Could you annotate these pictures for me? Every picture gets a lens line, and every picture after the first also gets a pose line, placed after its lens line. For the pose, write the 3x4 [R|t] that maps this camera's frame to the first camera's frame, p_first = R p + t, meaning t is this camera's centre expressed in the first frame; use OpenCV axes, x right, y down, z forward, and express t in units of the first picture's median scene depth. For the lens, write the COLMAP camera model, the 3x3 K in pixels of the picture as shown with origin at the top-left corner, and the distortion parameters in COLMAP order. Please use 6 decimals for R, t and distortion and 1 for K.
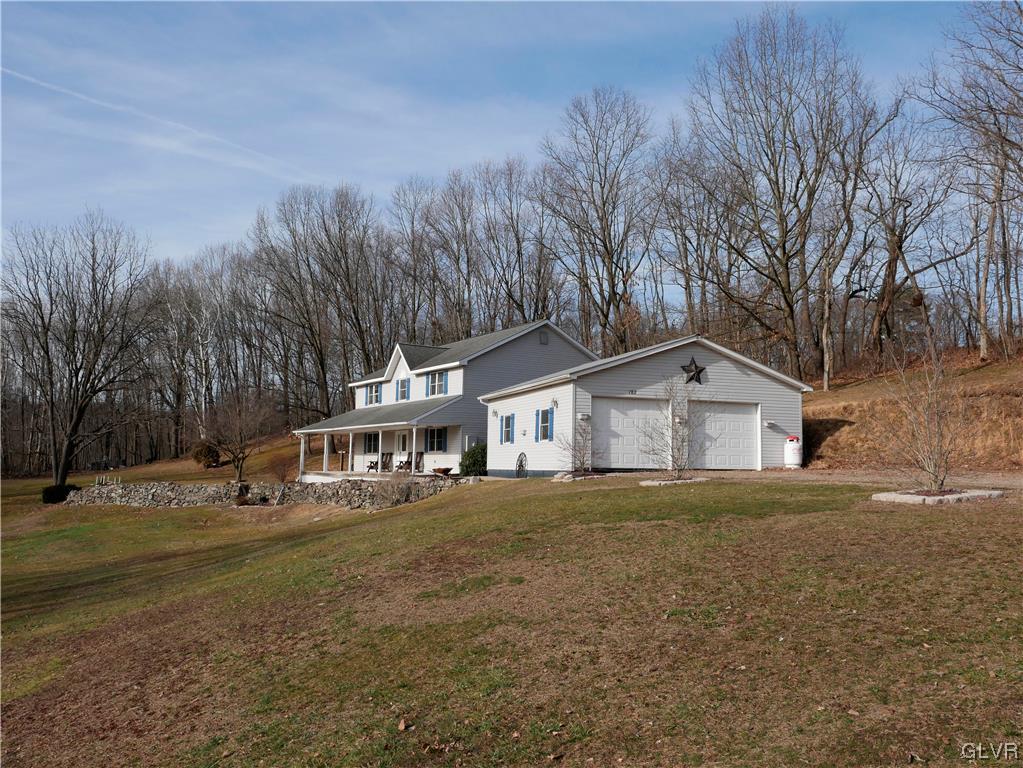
lens RADIAL K [[891.5, 0, 512.0], [0, 891.5, 382.8], [0, 0, 1]] dist [0.003578, 0.000224]
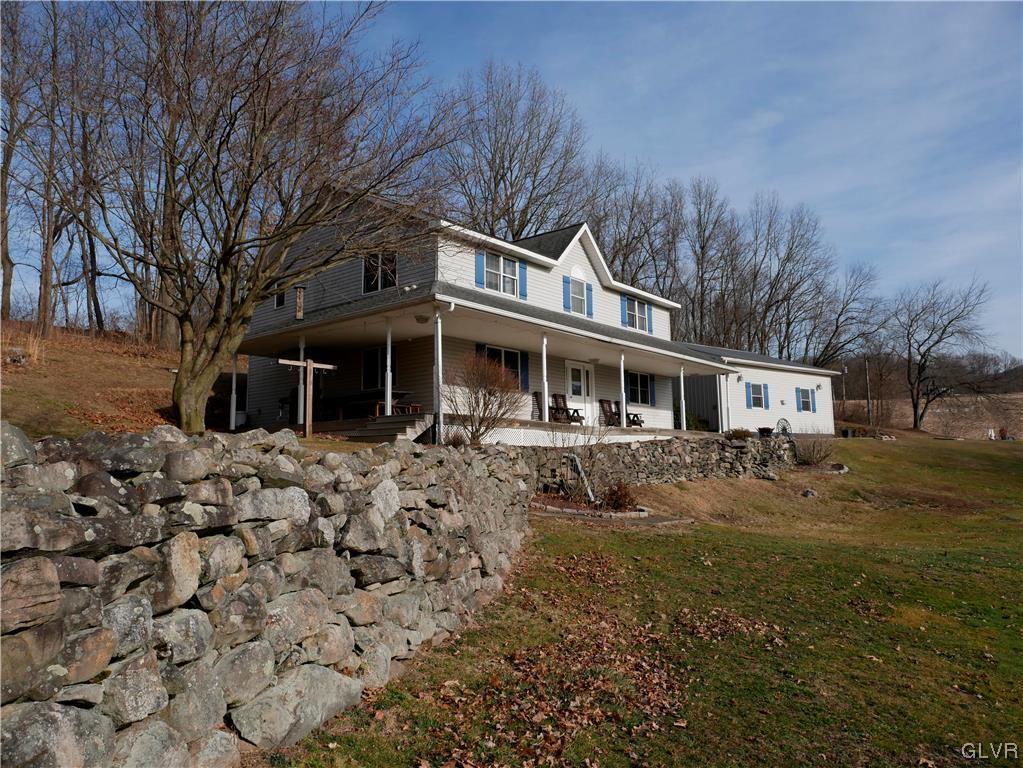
lens RADIAL K [[740.4, 0, 512.8], [0, 740.4, 383.7], [0, 0, 1]] dist [-0.033531, 0.026138]
pose [[-0.332423, 0.106994, 0.937042, -0.749004], [-0.076181, 0.987251, -0.139753, 0.183555], [-0.940049, -0.117842, -0.320034, 1.536847]]
